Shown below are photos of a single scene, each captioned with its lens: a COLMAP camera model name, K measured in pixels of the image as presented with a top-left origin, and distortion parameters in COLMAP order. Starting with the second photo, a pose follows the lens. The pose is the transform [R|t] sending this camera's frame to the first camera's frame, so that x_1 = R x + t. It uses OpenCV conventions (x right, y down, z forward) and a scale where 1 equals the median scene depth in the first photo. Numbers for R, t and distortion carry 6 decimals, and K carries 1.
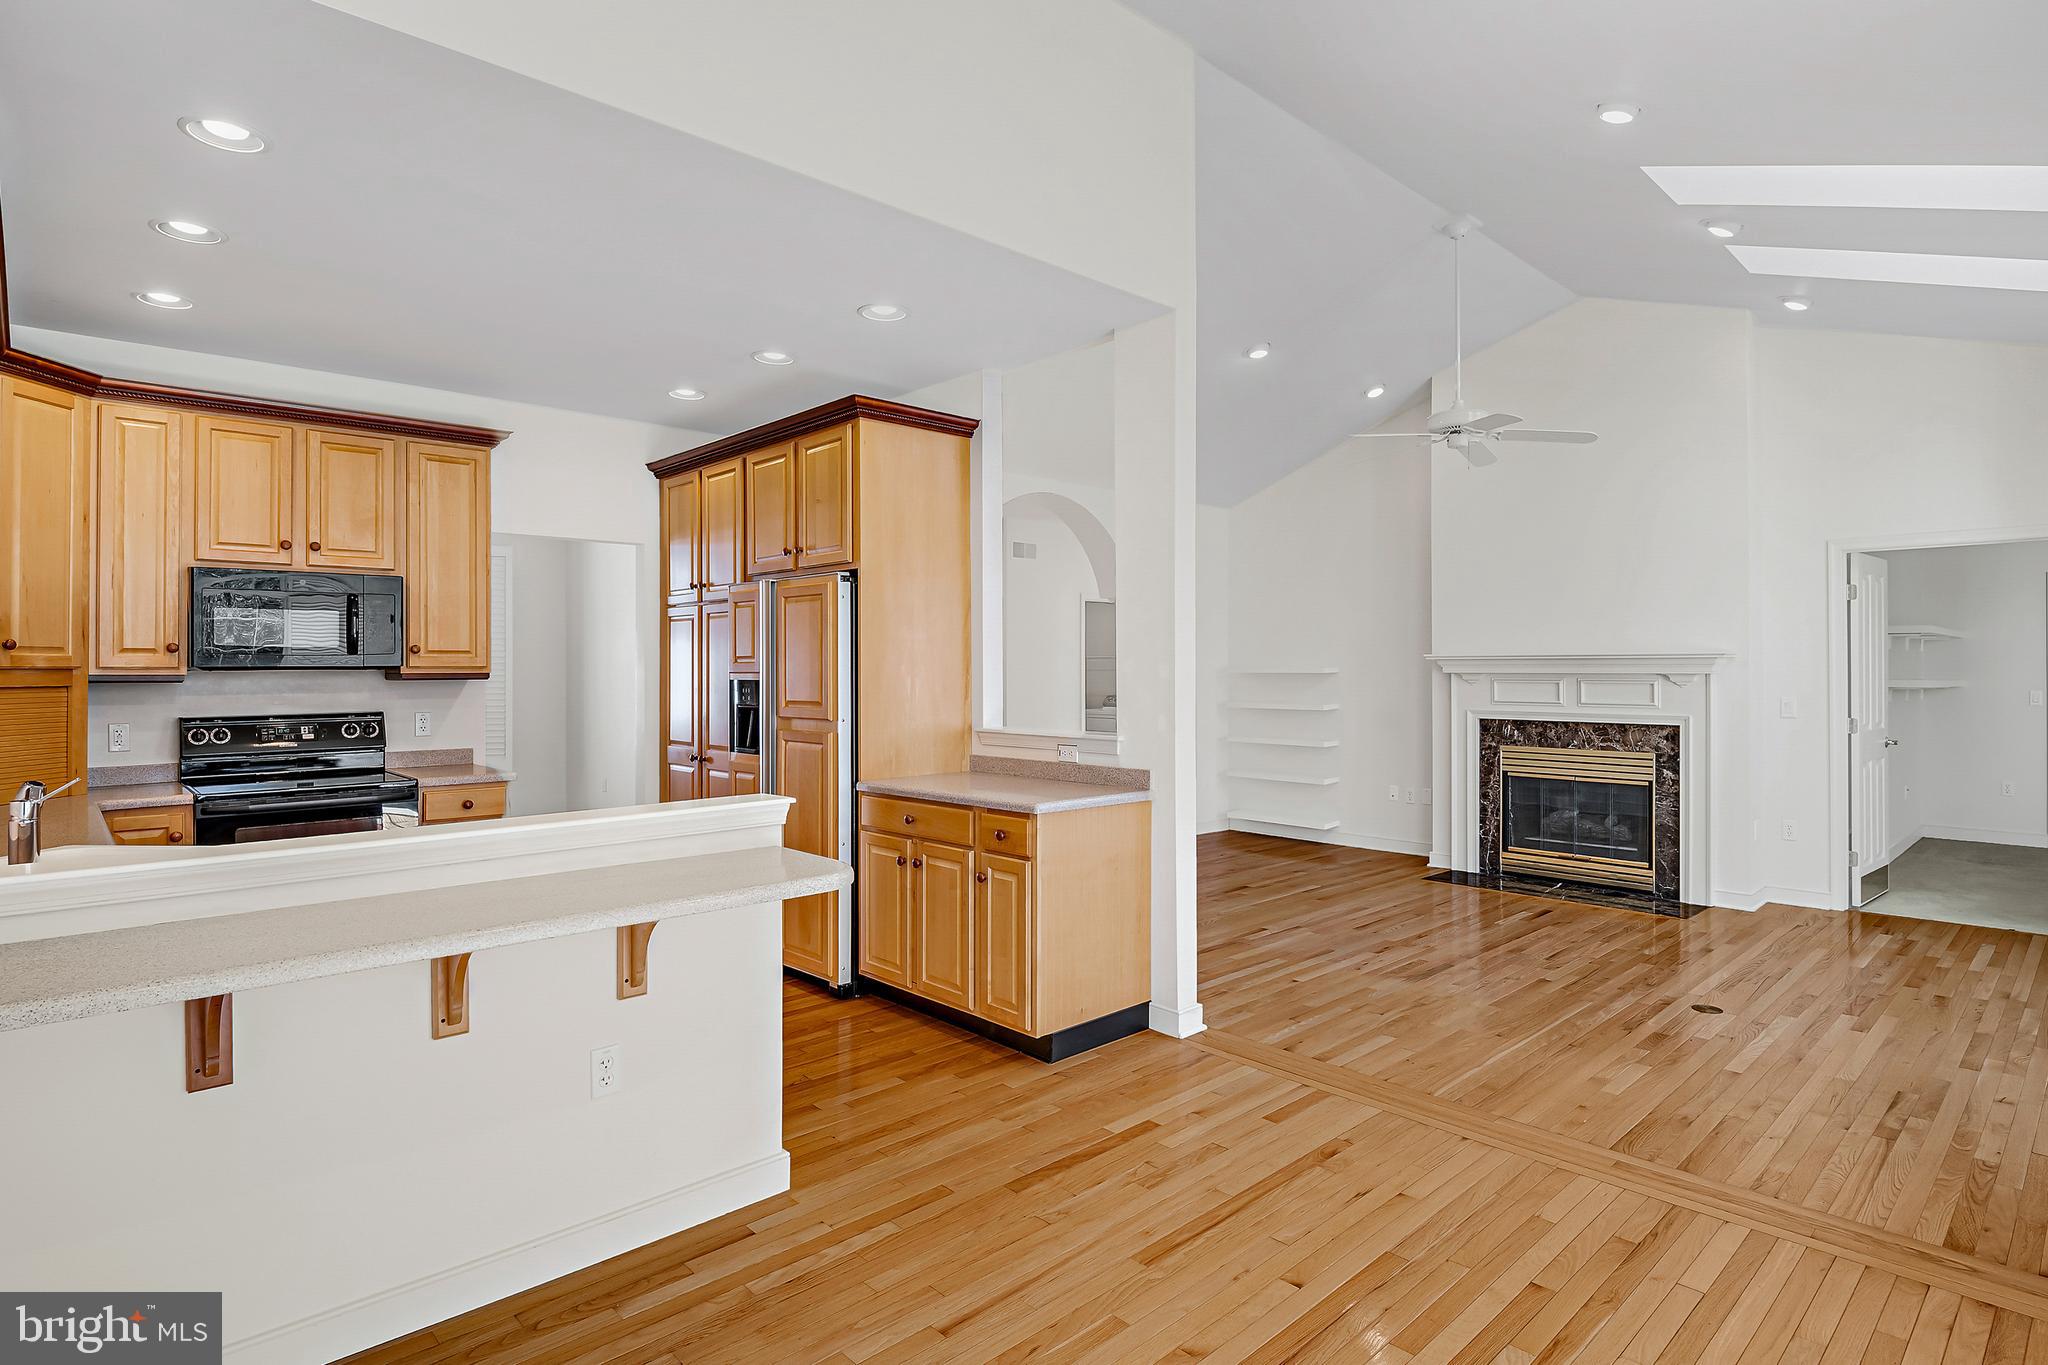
lens RADIAL K [[1073.4, 0, 1022.1], [0, 1073.4, 666.6], [0, 0, 1]] dist [0.007848, -0.016471]
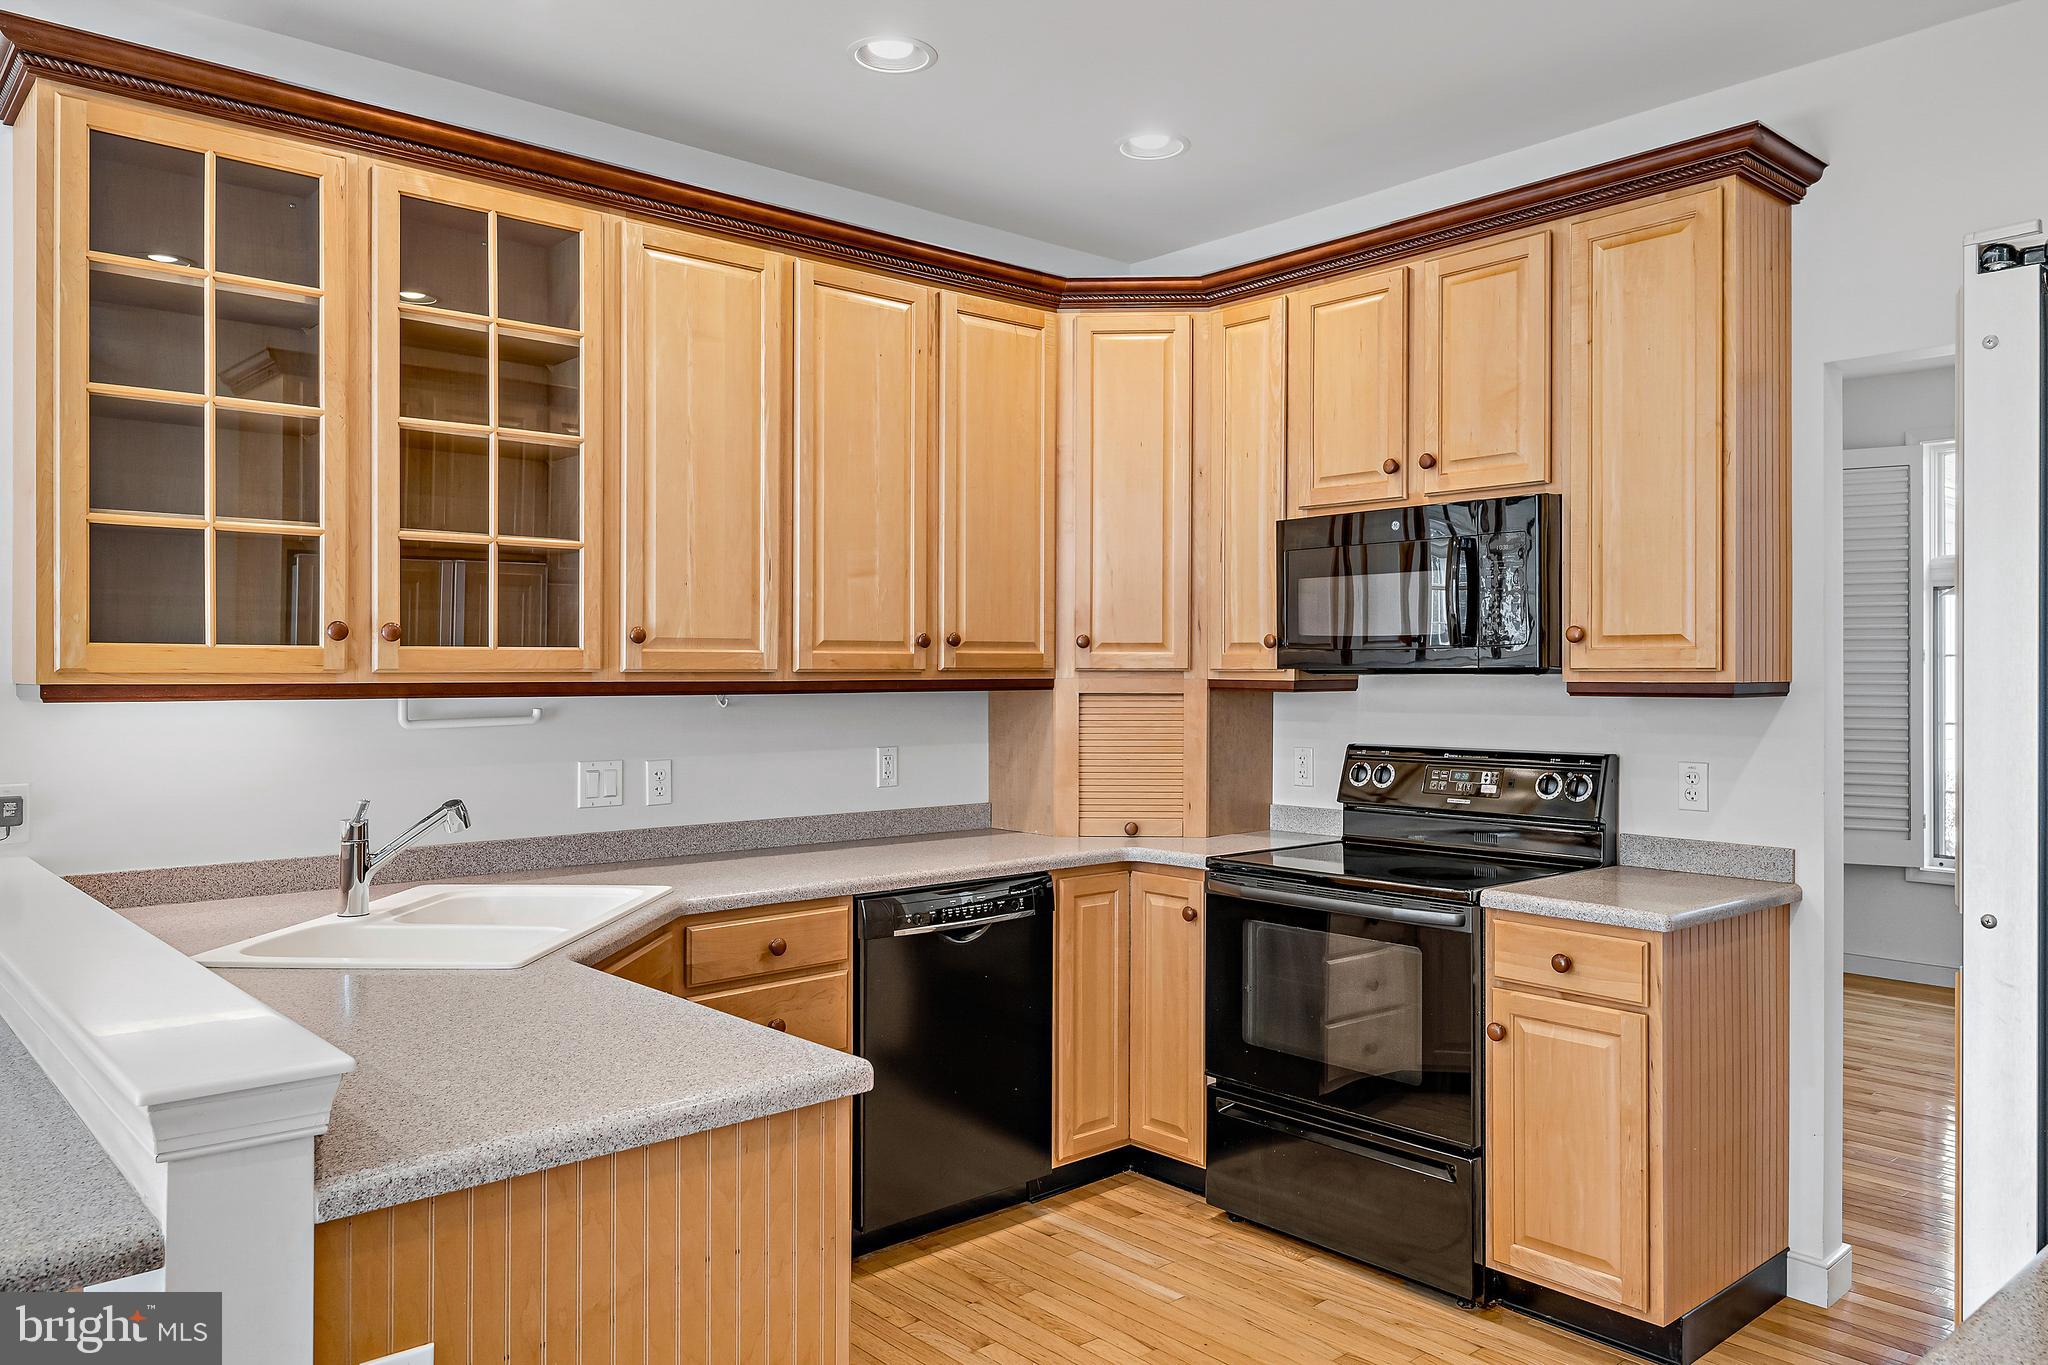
lens RADIAL K [[1448.3, 0, 1006.6], [0, 1448.3, 669.3], [0, 0, 1]] dist [0.016914, -0.013297]
pose [[-0.036421, 0.001637, -0.999335, 0.121577], [-0.000527, 0.999998, 0.001657, -0.000653], [0.999336, 0.000587, -0.036420, 0.750200]]
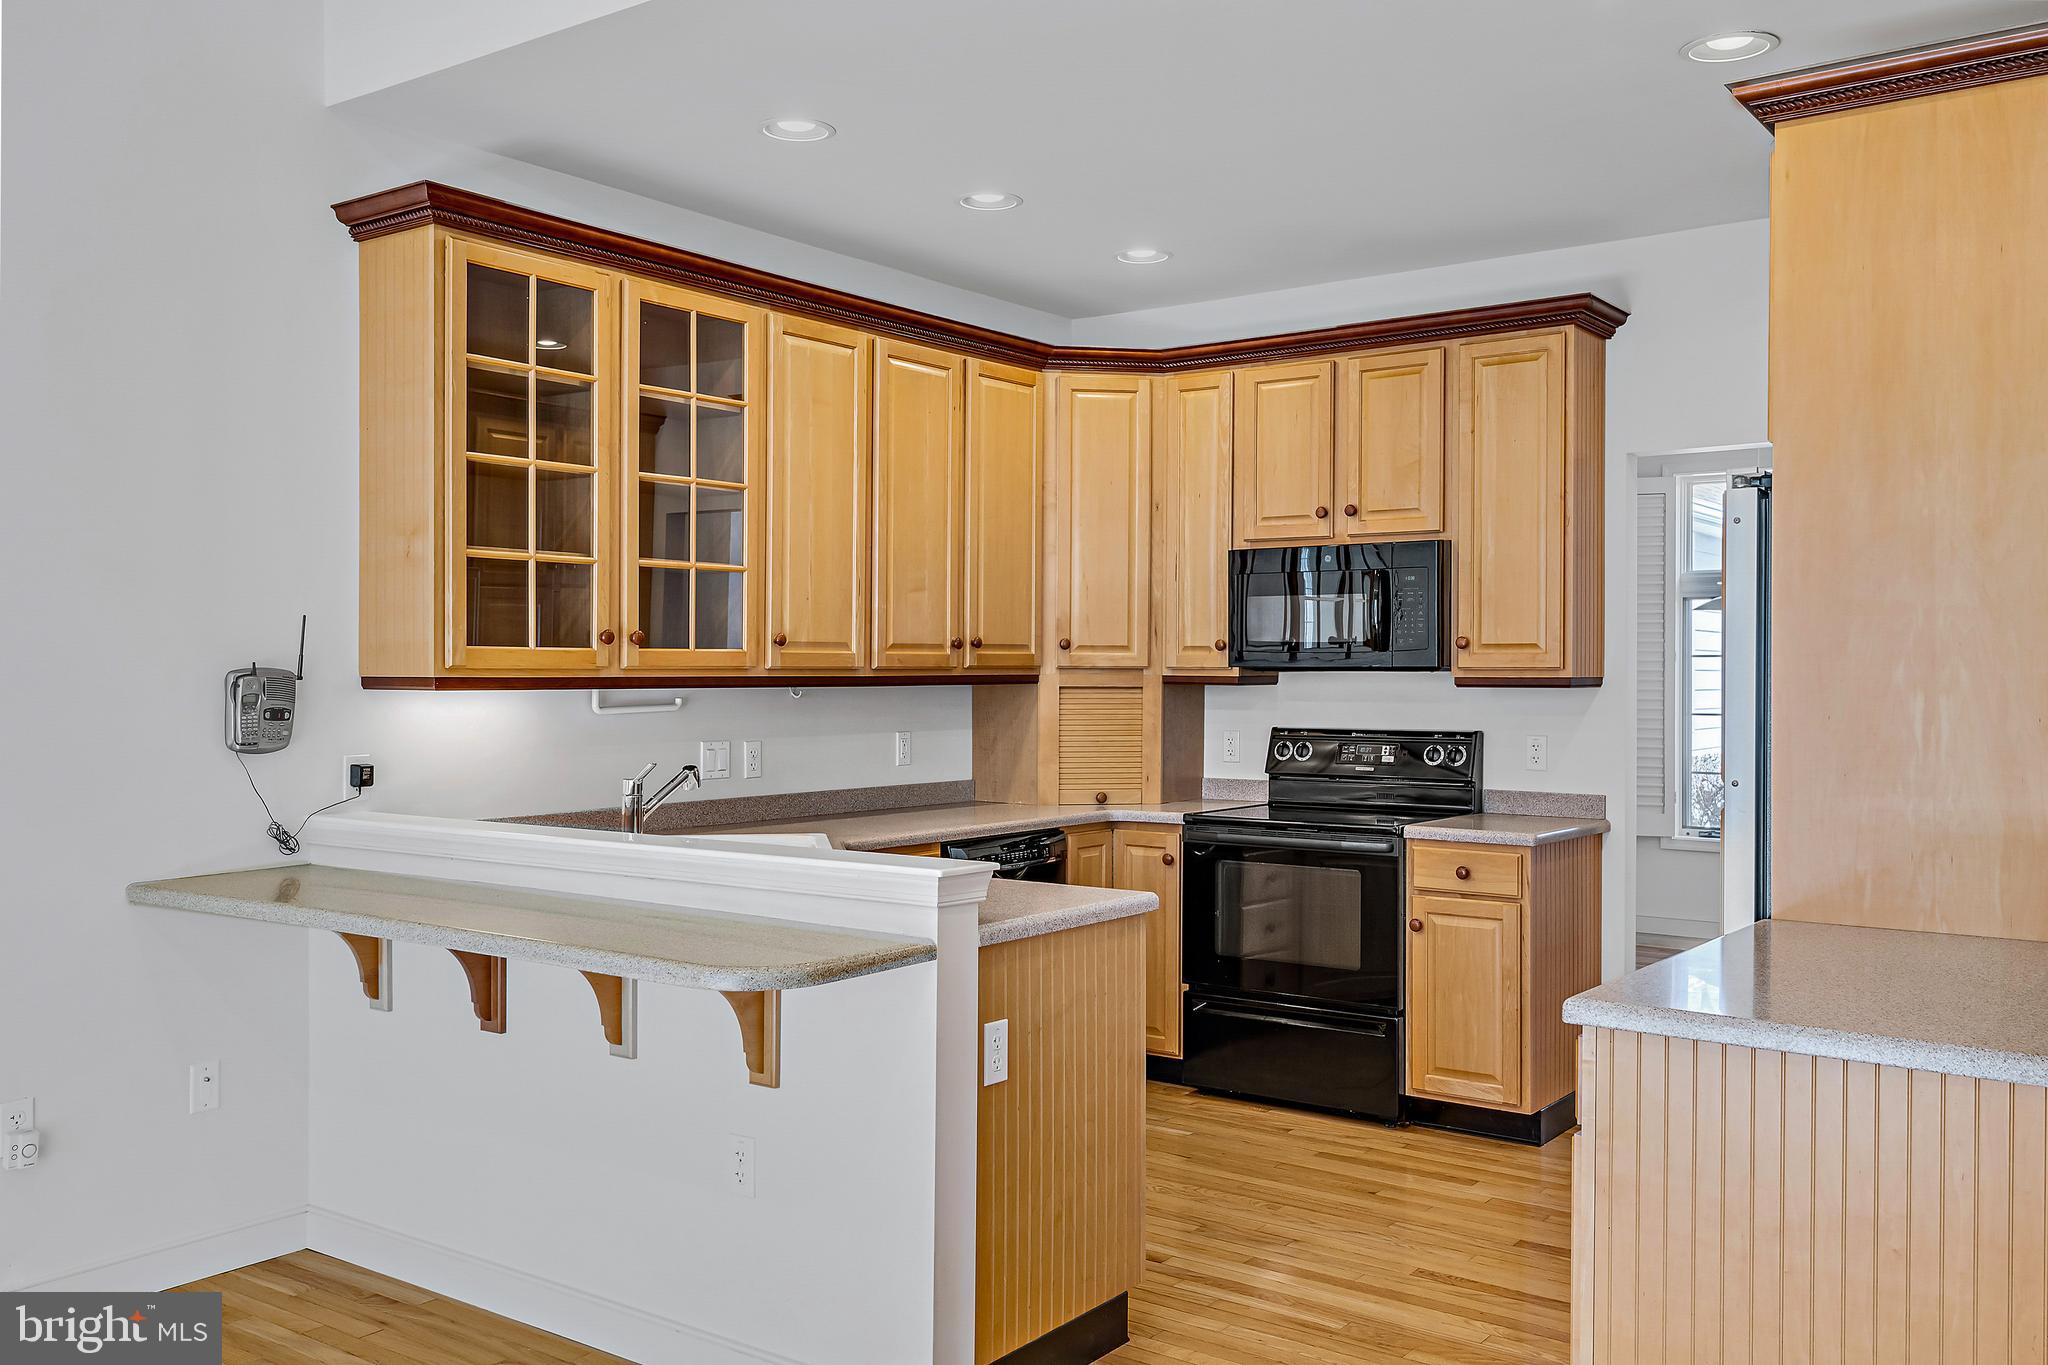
lens RADIAL K [[1761.2, 0, 1010.1], [0, 1761.2, 677.3], [0, 0, 1]] dist [0.021616, 0.007624]
pose [[0.175275, 0.007844, -0.984488, 0.500908], [-0.002983, 0.999968, 0.007437, -0.001207], [0.984515, 0.001633, 0.175292, 0.506372]]
